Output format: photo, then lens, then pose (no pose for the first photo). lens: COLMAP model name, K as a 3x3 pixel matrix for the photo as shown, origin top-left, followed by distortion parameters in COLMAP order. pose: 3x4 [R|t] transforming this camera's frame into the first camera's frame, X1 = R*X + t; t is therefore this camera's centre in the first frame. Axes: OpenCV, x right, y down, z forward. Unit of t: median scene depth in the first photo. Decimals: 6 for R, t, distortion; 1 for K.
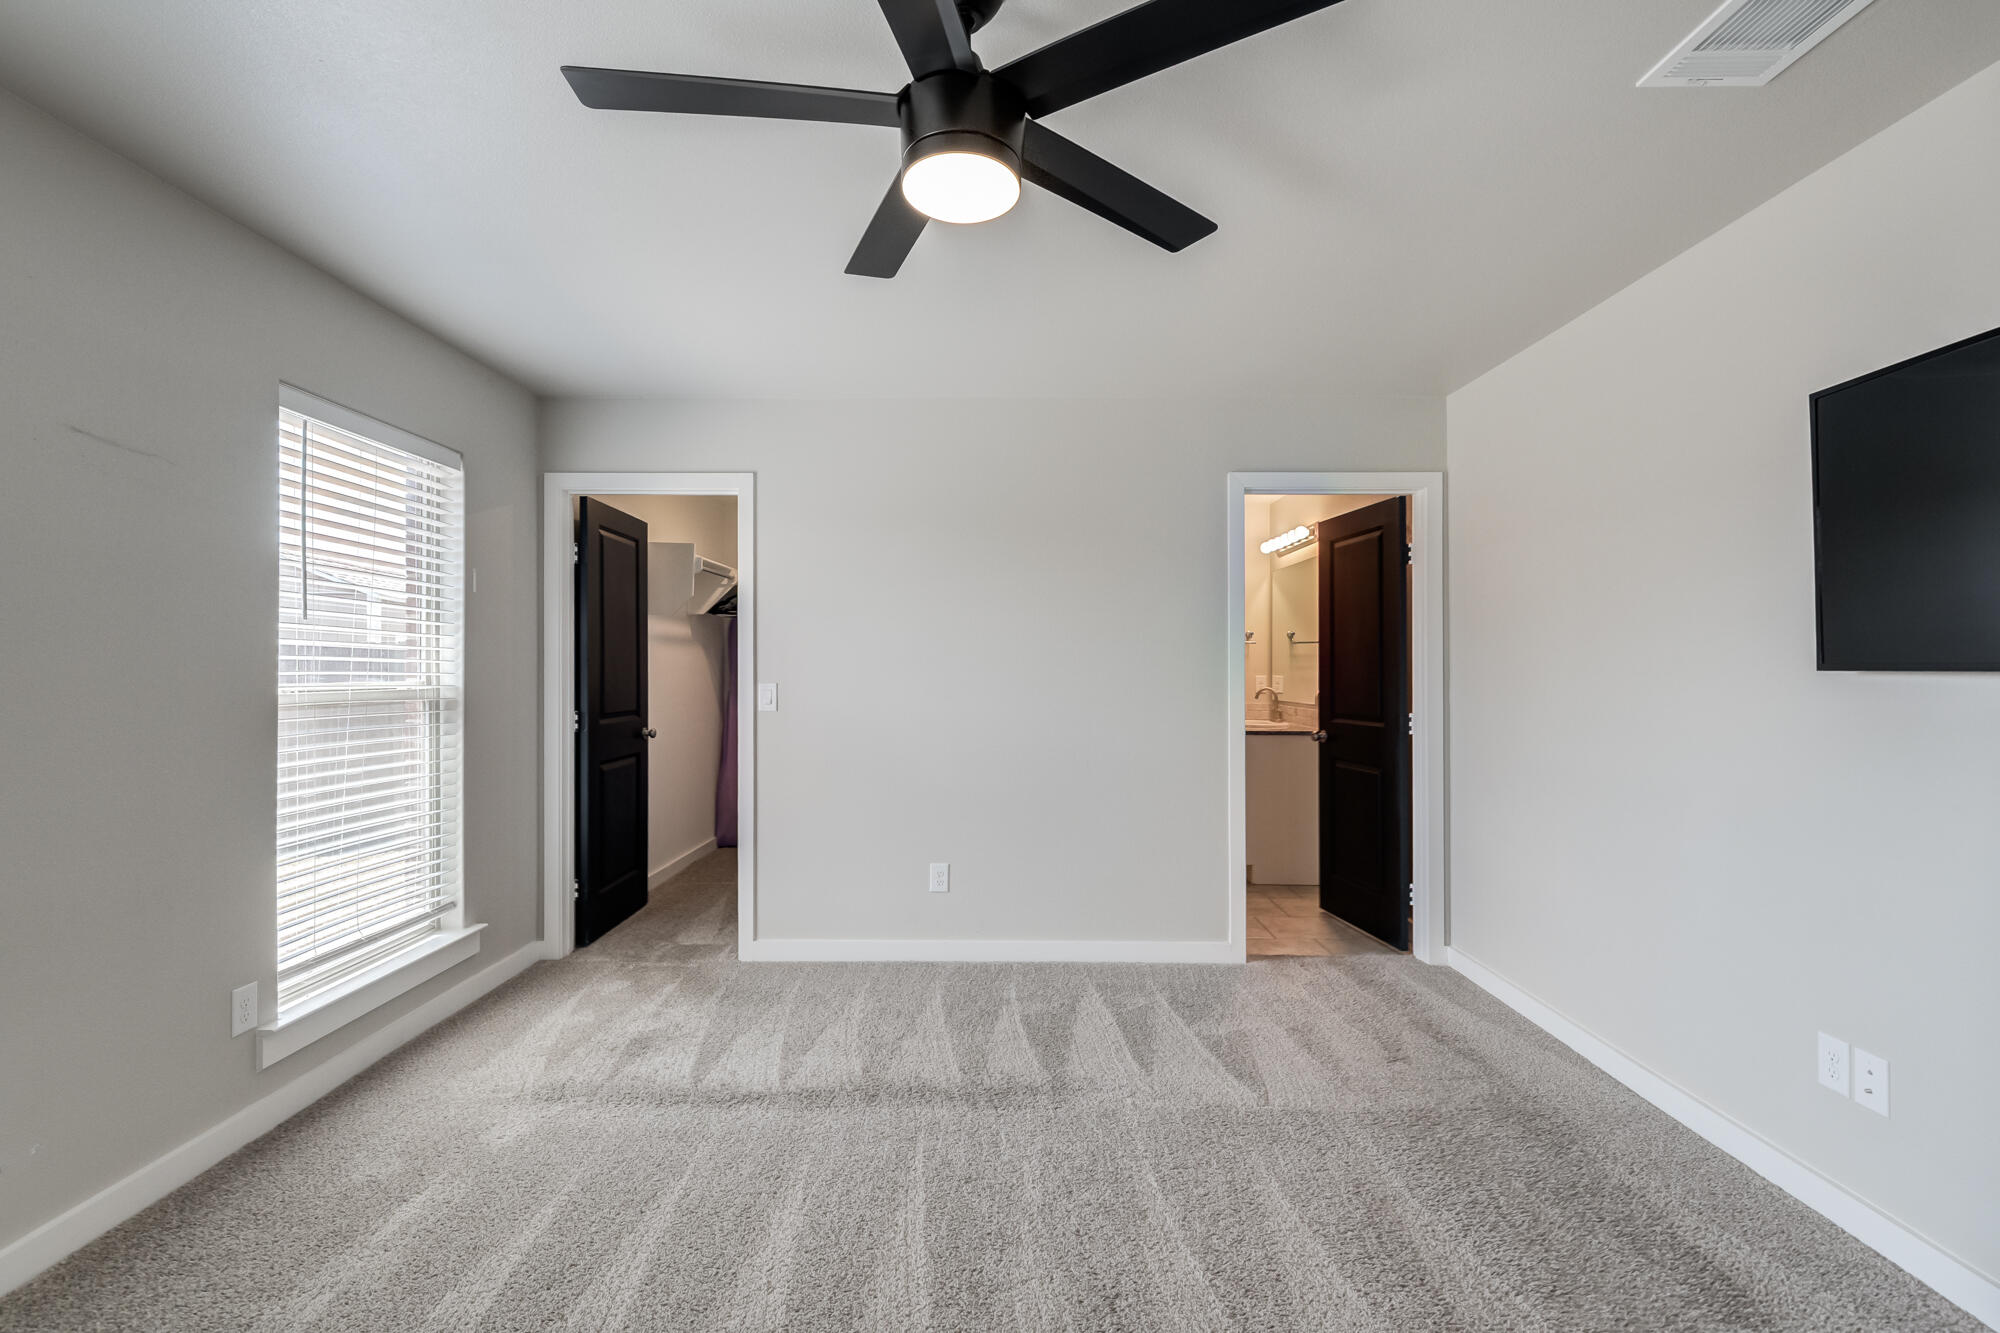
lens RADIAL K [[903.5, 0, 966.2], [0, 903.5, 658.2], [0, 0, 1]] dist [0.005635, 0.000154]
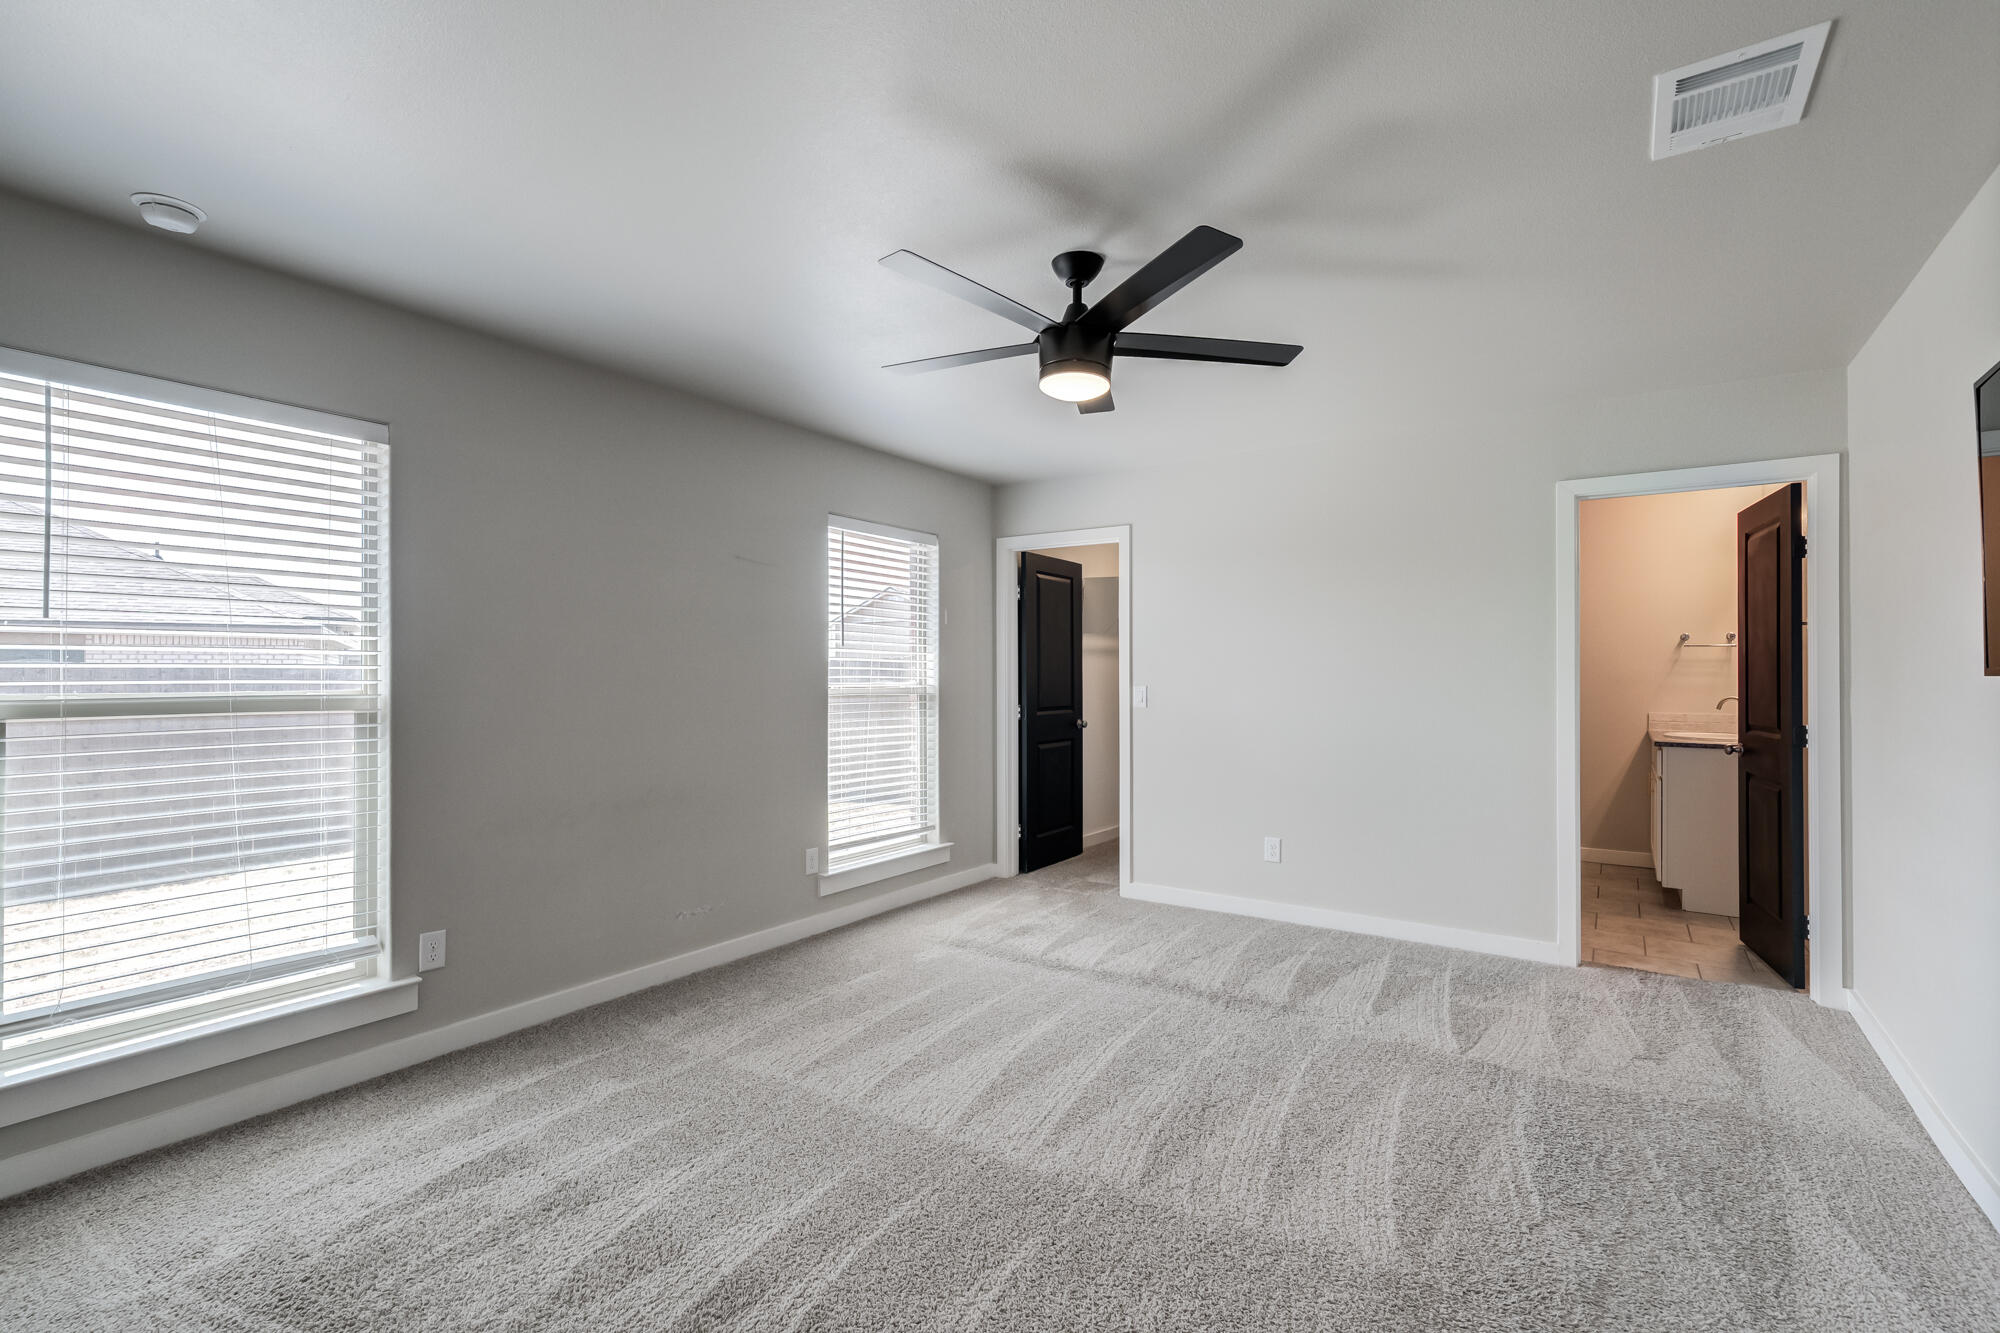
lens RADIAL K [[880.4, 0, 1000.0], [0, 880.4, 666.5], [0, 0, 1]] dist [0.003411, 0.000175]
pose [[0.838118, -0.004613, -0.545469, 0.347013], [0.004933, 0.999987, -0.000876, -0.000041], [0.545466, -0.001956, 0.838131, -0.194516]]
